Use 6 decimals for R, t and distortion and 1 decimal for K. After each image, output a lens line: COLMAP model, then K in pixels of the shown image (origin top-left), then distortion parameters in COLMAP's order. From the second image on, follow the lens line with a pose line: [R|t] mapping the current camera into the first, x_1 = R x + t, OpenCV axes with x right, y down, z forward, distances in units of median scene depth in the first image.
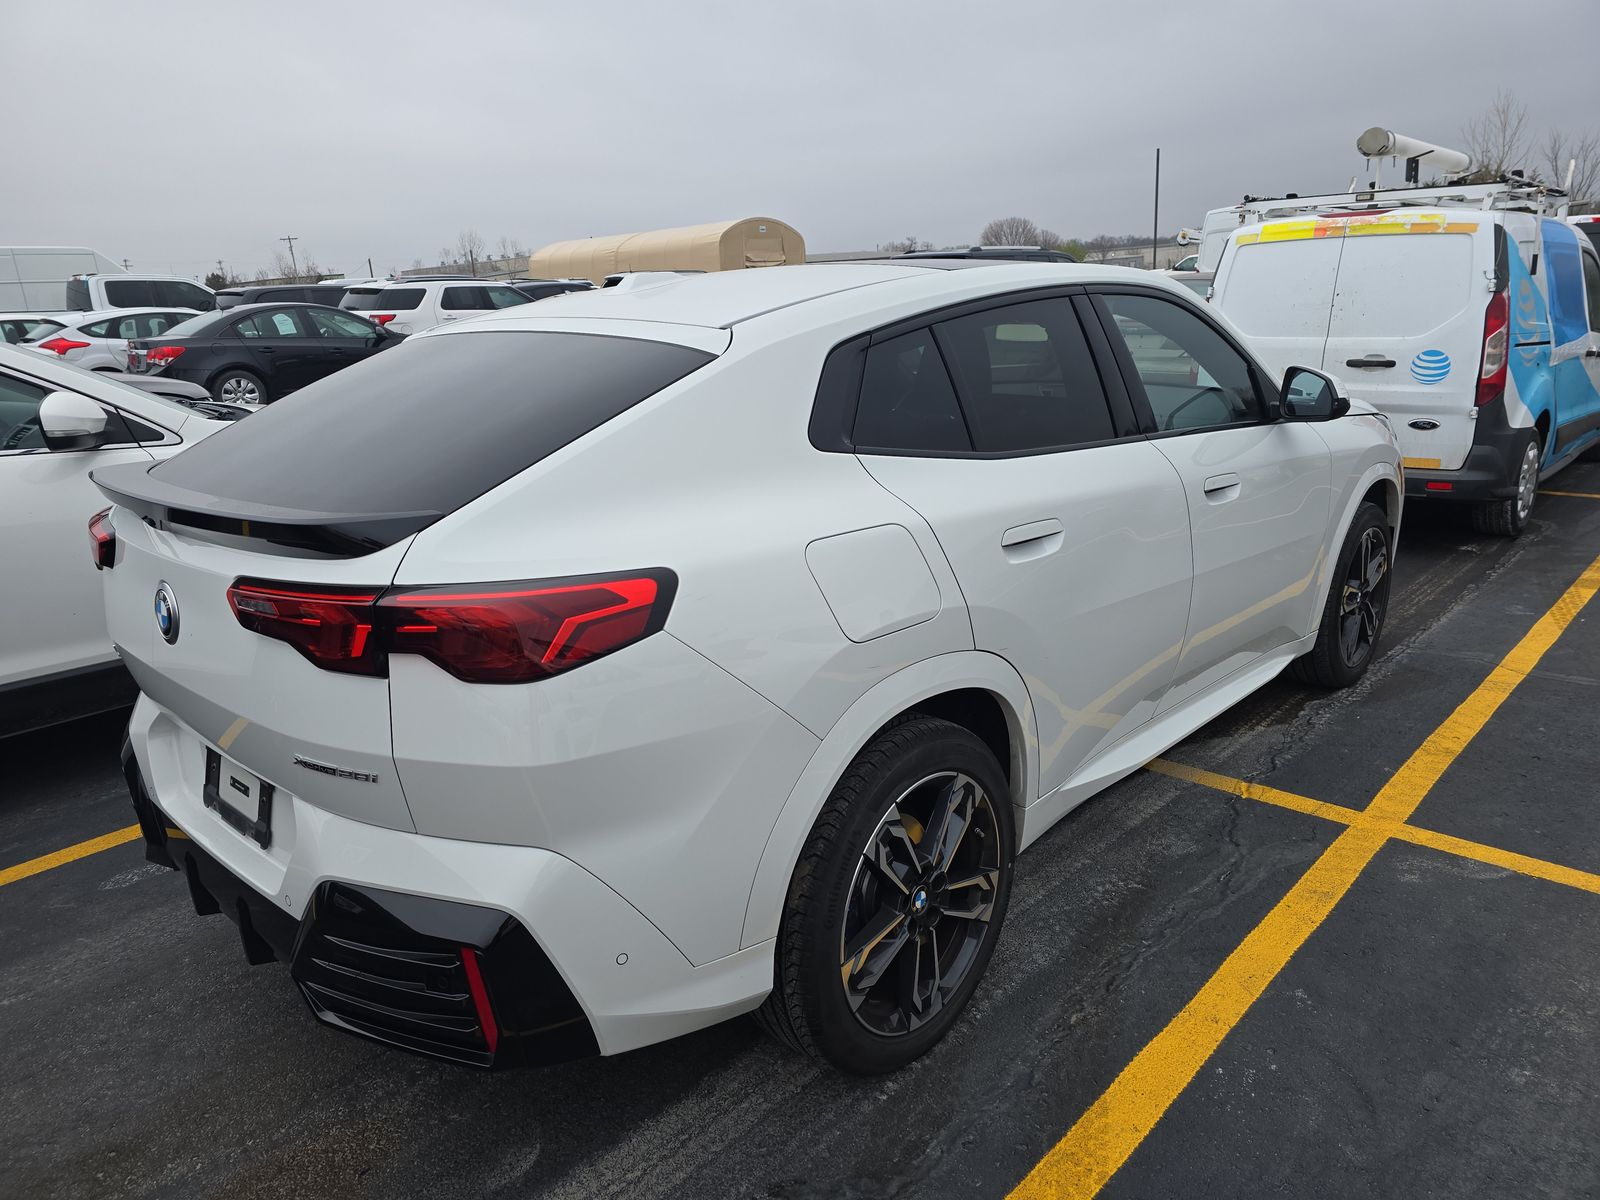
lens RADIAL K [[1071.2, 0, 800.0], [0, 1071.2, 600.0], [0, 0, 1]] dist [0.055811, -0.051261]
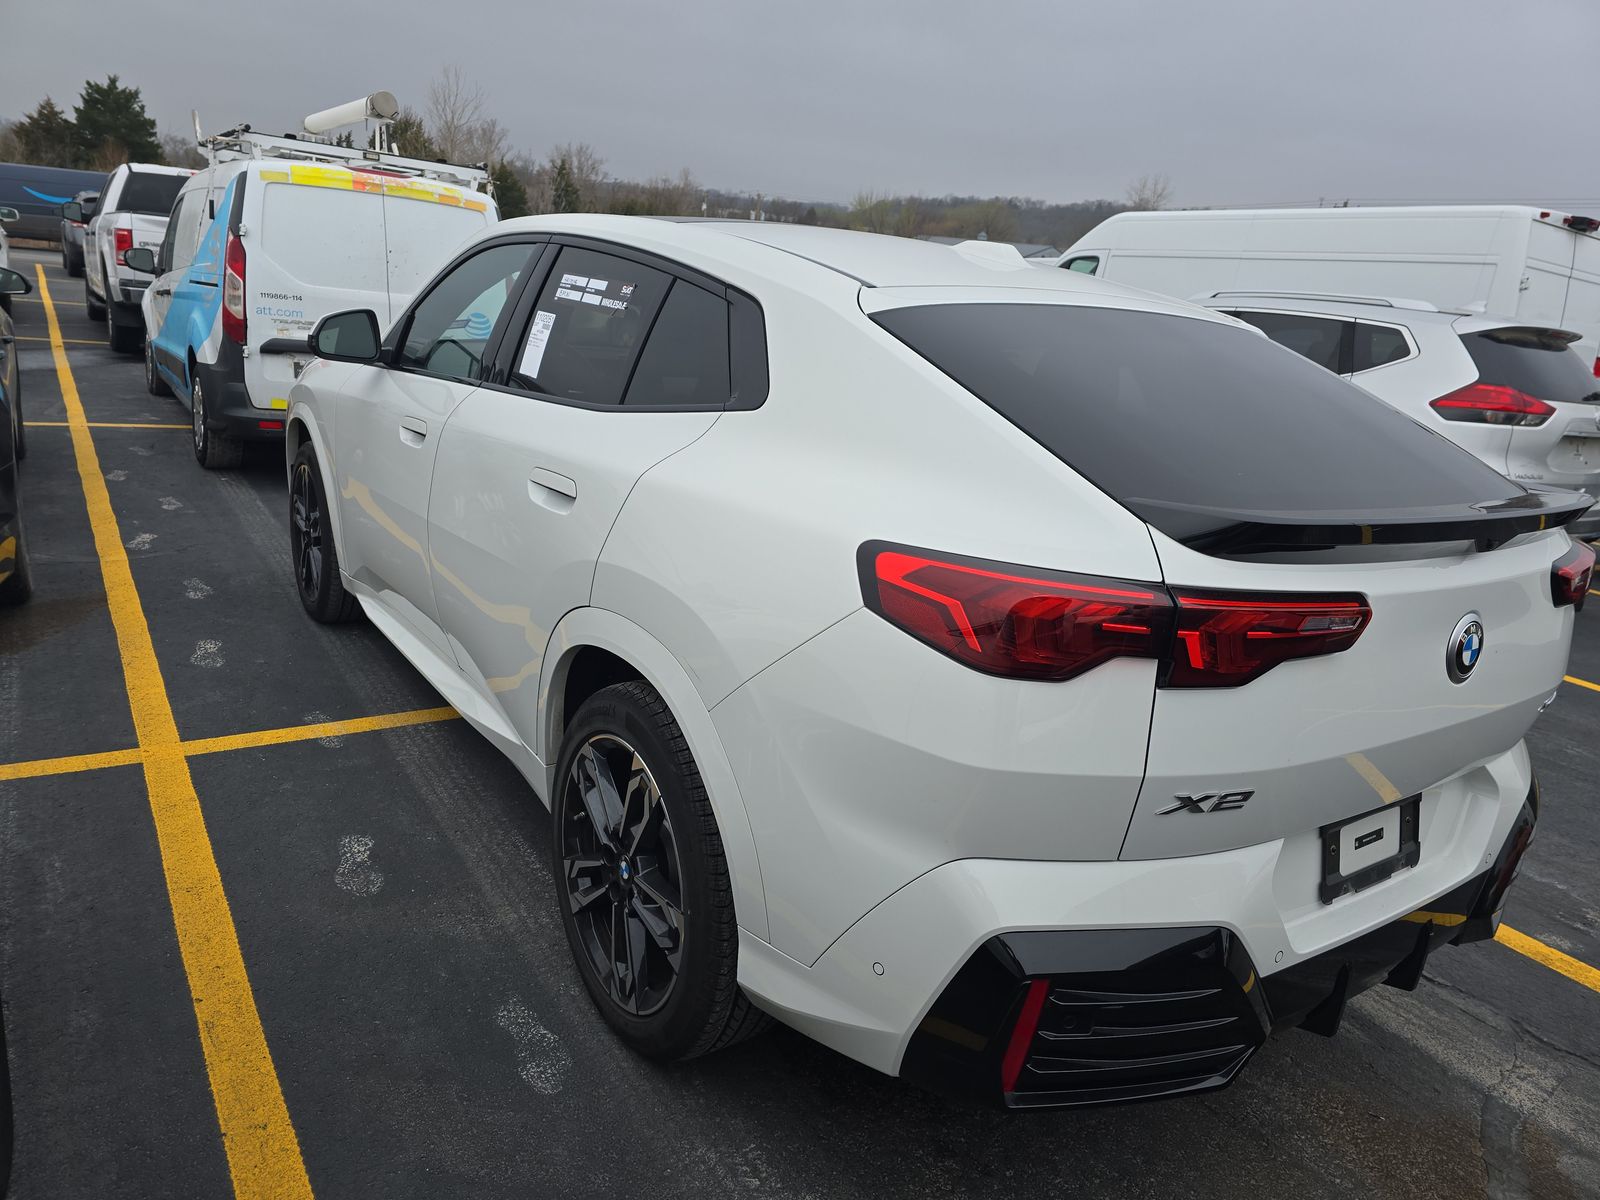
lens RADIAL K [[1068.1, 0, 798.3], [0, 1068.1, 604.0], [0, 0, 1]] dist [0.061091, -0.056025]
pose [[0.210696, -0.224369, 0.951455, -0.505298], [0.165968, 0.967384, 0.191373, -0.093119], [-0.963360, 0.117590, 0.241062, 0.434811]]
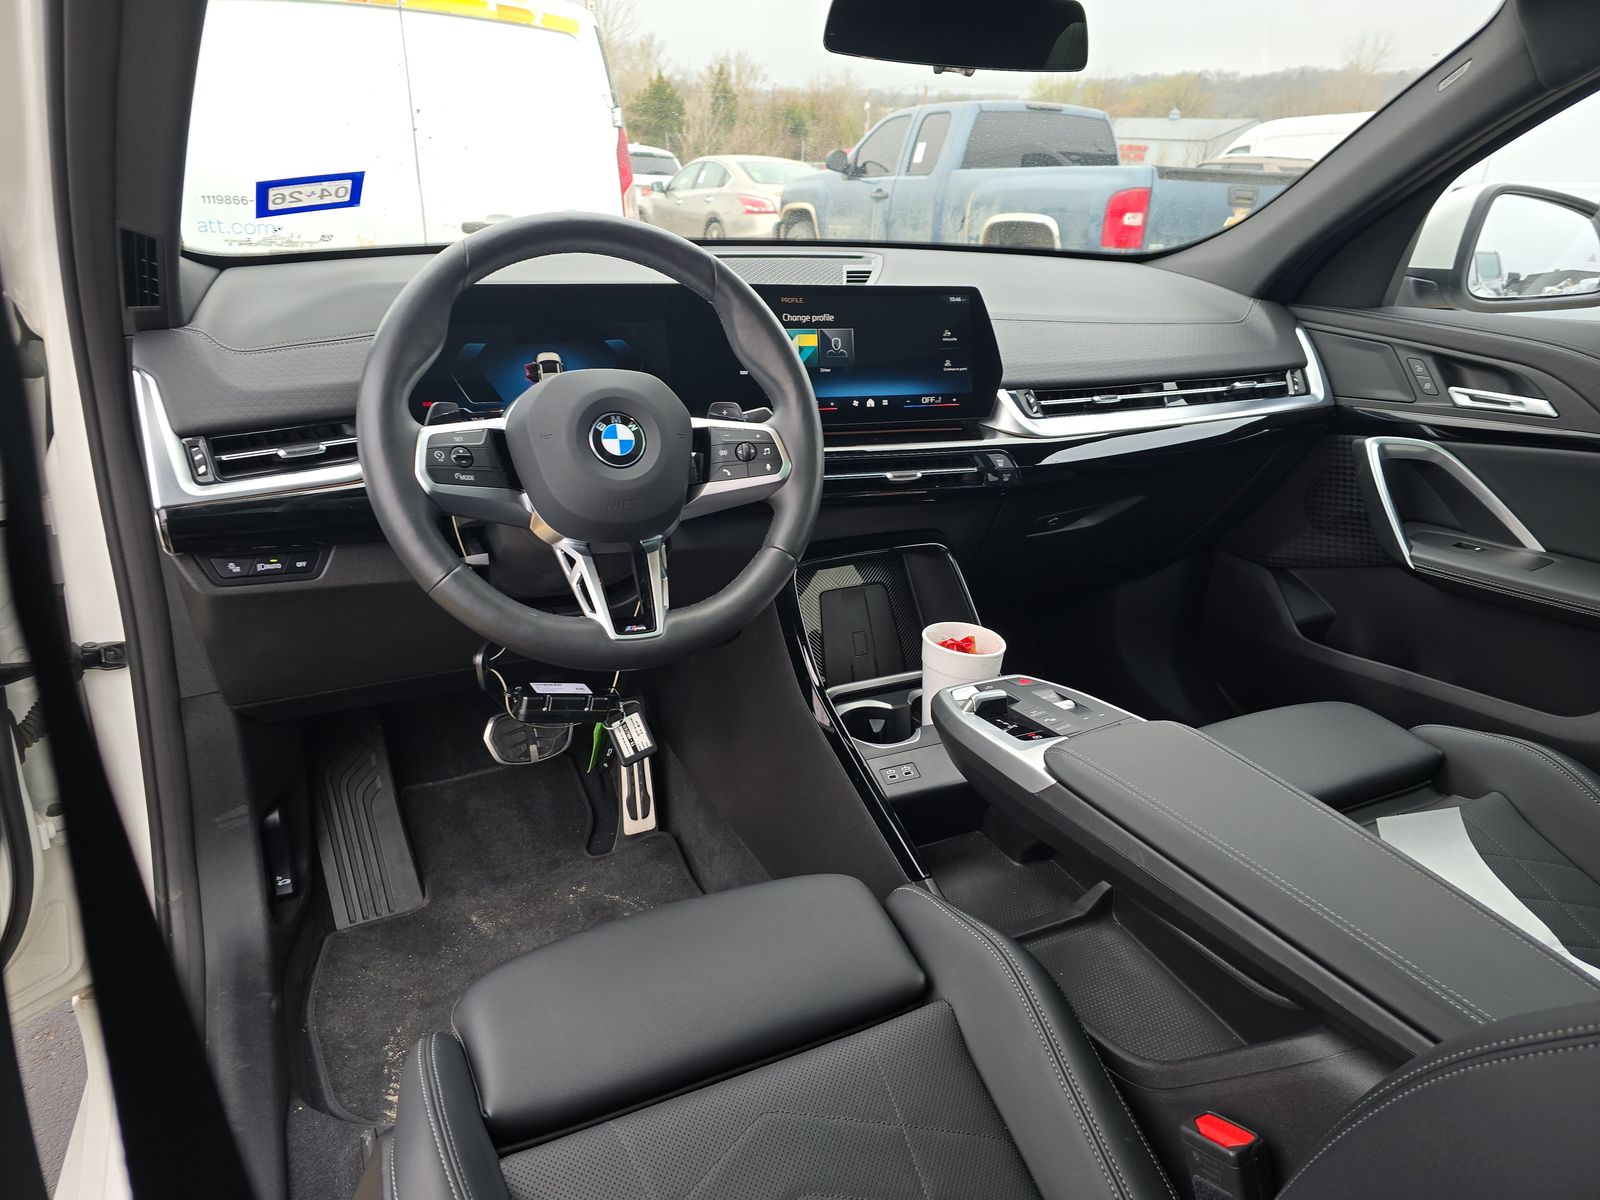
lens RADIAL K [[1068.1, 0, 798.3], [0, 1068.1, 604.0], [0, 0, 1]] dist [0.061091, -0.056025]
pose [[0.349544, -0.298641, 0.888050, -0.051569], [0.210535, 0.948636, 0.236147, -0.125403], [-0.912959, 0.104422, 0.394464, 0.627150]]
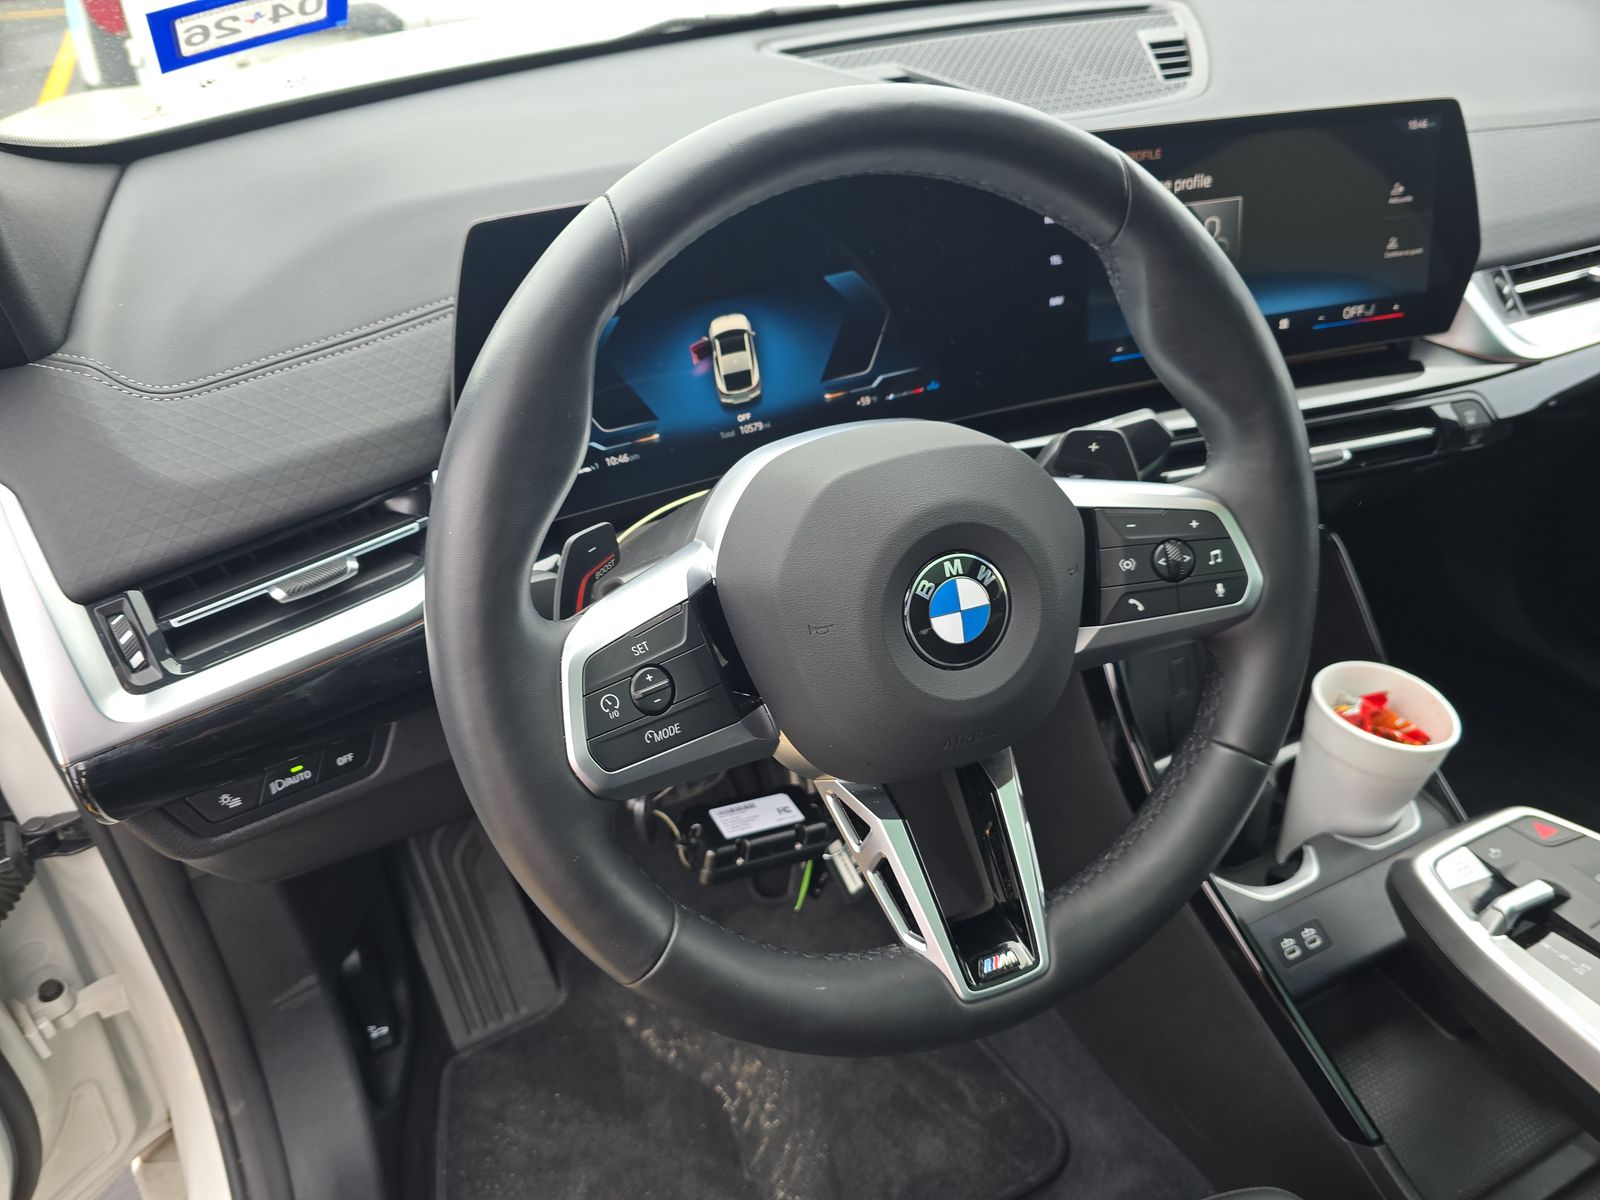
lens RADIAL K [[1088.5, 0, 795.2], [0, 1088.5, 595.3], [0, 0, 1]] dist [0.035181, -0.049265]
pose [[0.362854, -0.524325, 0.770338, 0.020147], [0.263100, 0.850690, 0.455088, -0.153701], [-0.893933, 0.037545, 0.446626, 0.684233]]
